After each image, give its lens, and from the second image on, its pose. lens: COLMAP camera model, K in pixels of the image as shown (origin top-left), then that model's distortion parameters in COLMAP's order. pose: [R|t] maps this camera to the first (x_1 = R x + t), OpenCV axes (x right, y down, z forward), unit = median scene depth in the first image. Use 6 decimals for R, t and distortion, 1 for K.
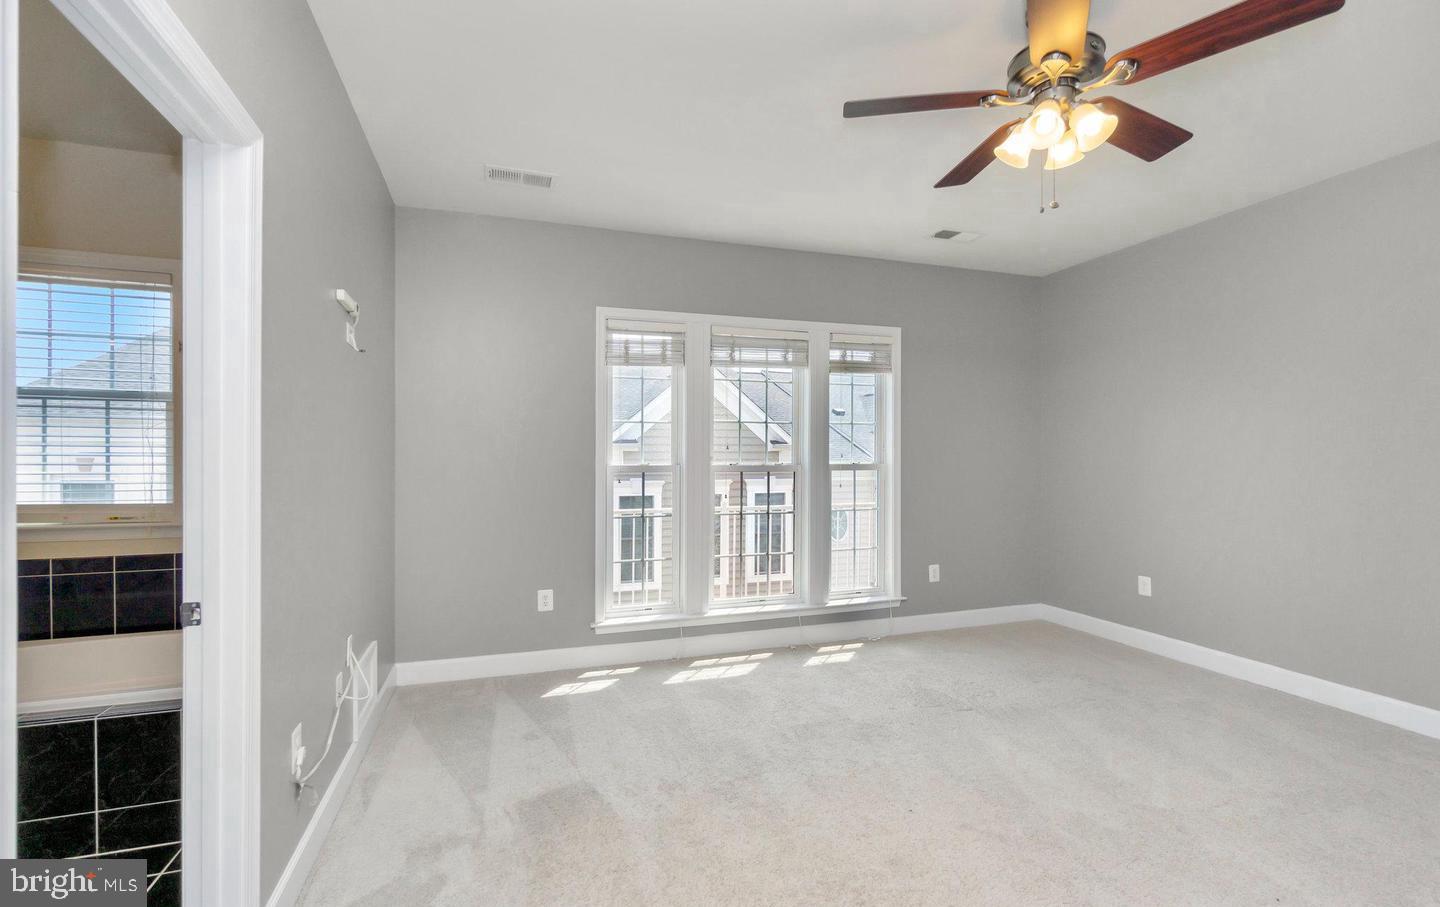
lens RADIAL K [[636.2, 0, 717.4], [0, 636.2, 460.3], [0, 0, 1]] dist [-0.000055, 0.000132]
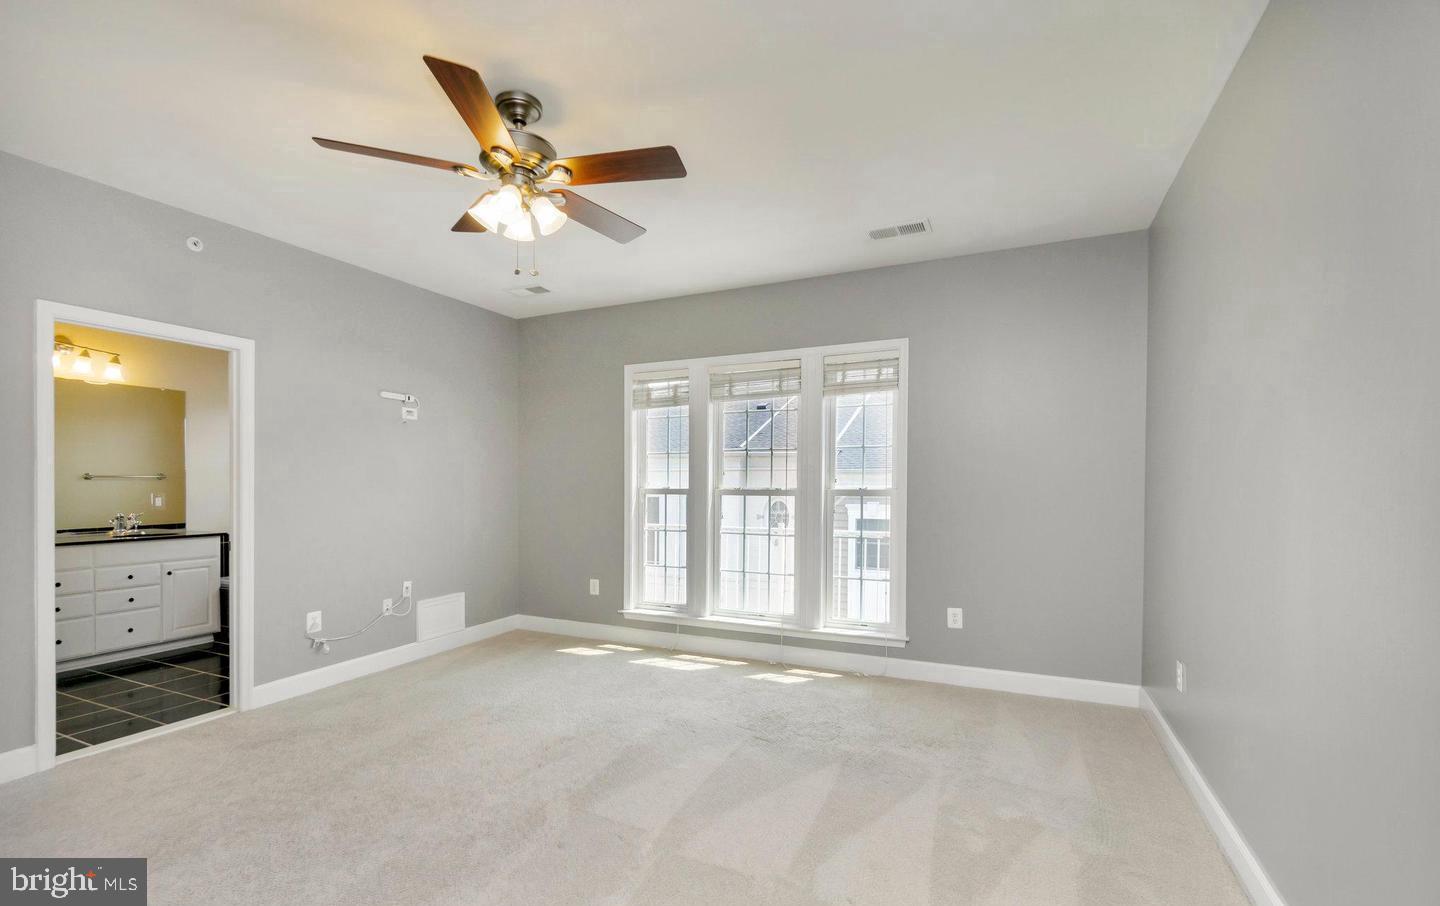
lens RADIAL K [[604.2, 0, 726.6], [0, 604.2, 506.0], [0, 0, 1]] dist [-0.021304, 0.000023]
pose [[0.738236, 0.029915, -0.673878, 0.750882], [-0.002896, 0.999147, 0.041182, -0.007903], [0.674536, -0.028450, 0.737694, 0.221961]]
